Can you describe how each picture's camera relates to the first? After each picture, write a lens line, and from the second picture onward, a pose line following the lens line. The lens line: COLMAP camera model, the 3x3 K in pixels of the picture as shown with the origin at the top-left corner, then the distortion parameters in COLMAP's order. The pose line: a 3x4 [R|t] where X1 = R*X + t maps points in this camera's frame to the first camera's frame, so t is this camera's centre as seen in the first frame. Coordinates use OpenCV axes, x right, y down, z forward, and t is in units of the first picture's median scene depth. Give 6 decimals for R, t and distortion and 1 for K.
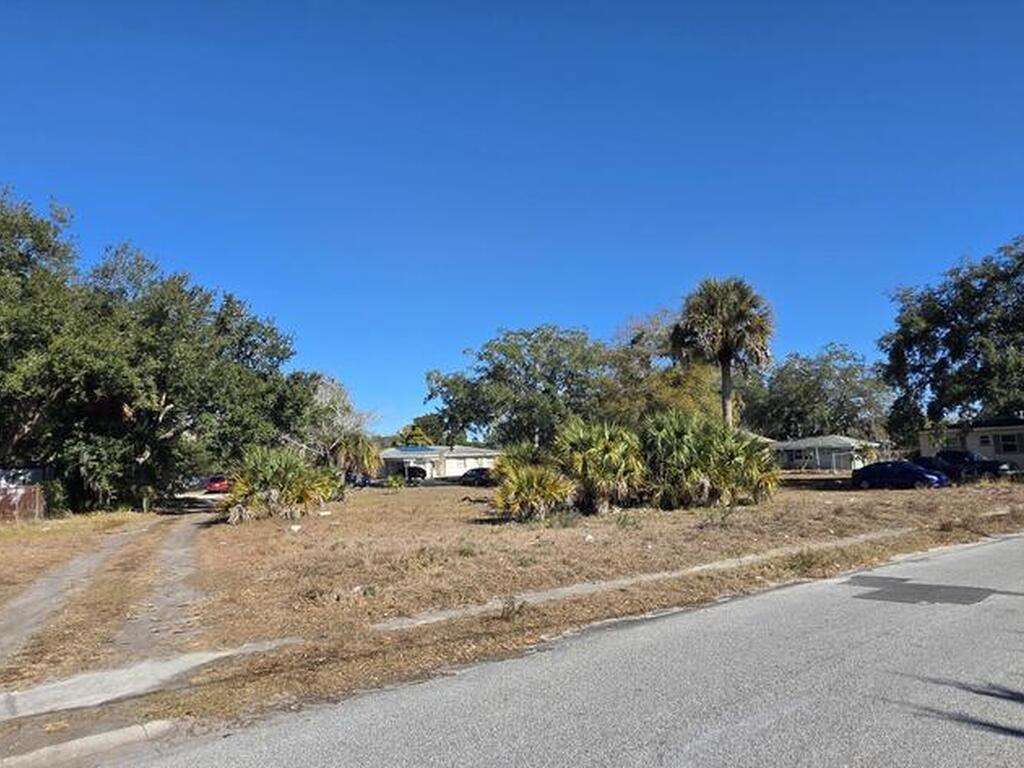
lens RADIAL K [[664.7, 0, 515.2], [0, 664.7, 382.6], [0, 0, 1]] dist [0.005255, -0.001613]
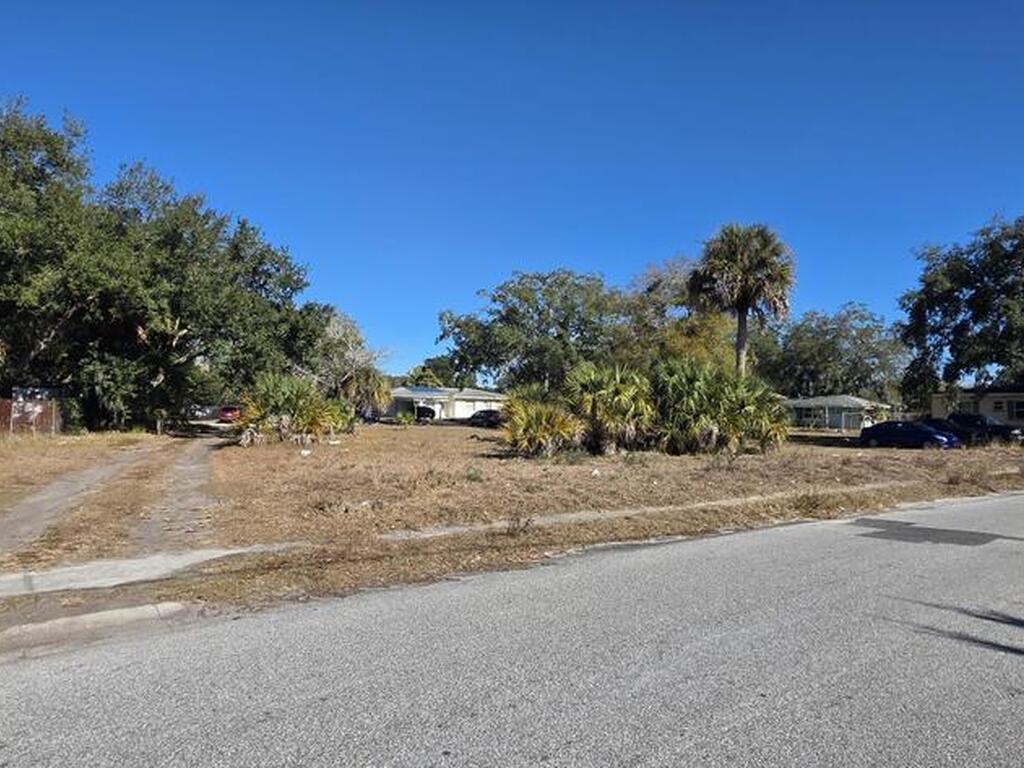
lens RADIAL K [[664.7, 0, 514.8], [0, 664.7, 383.0], [0, 0, 1]] dist [0.005255, -0.001613]
pose [[0.998747, 0.047848, -0.014691, -0.001456], [-0.046549, 0.995804, 0.078786, 0.014054], [0.018399, -0.078004, 0.996783, 0.002888]]
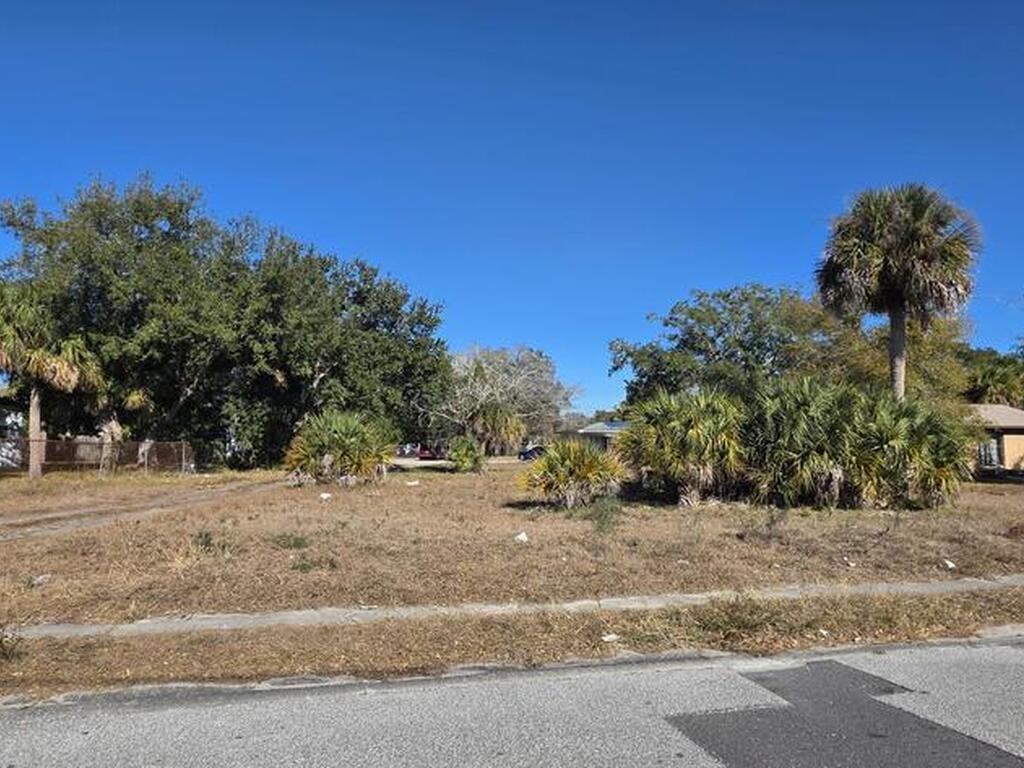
lens RADIAL K [[664.7, 0, 512.8], [0, 664.7, 379.1], [0, 0, 1]] dist [0.005255, -0.001613]
pose [[0.924804, 0.003289, -0.380430, 0.212218], [0.007654, 0.999599, 0.027248, 0.024204], [0.380367, -0.028110, 0.924408, 0.190640]]
